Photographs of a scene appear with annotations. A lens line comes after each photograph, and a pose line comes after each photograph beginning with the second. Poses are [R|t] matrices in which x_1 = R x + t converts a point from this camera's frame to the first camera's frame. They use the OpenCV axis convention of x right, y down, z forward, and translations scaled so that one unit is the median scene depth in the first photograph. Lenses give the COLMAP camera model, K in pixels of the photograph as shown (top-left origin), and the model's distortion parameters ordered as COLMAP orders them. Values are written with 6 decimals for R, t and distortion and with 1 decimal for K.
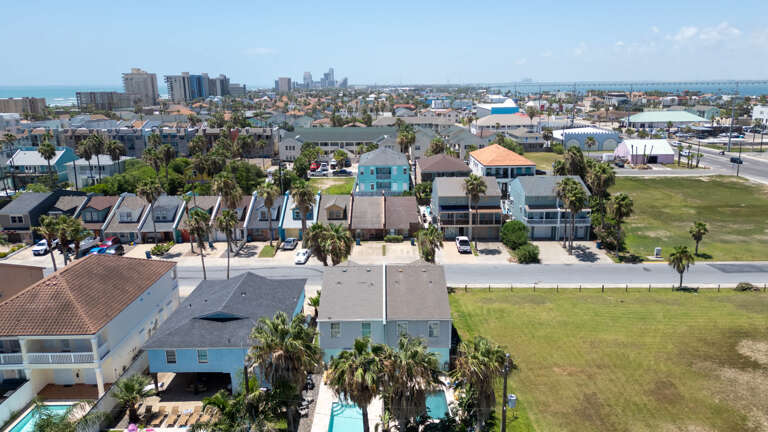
lens RADIAL K [[538.2, 0, 386.4], [0, 538.2, 215.5], [0, 0, 1]] dist [0.076354, -0.078394]
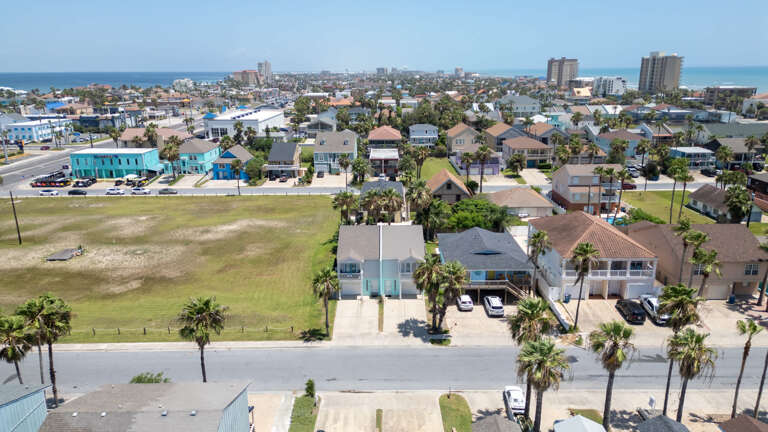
lens RADIAL K [[538.2, 0, 386.4], [0, 538.2, 215.5], [0, 0, 1]] dist [0.076354, -0.078394]
pose [[-0.999895, 0.013545, 0.005090, -0.013199], [0.014298, 0.870866, 0.491312, -0.368480], [0.002222, 0.491333, -0.870969, 1.319599]]
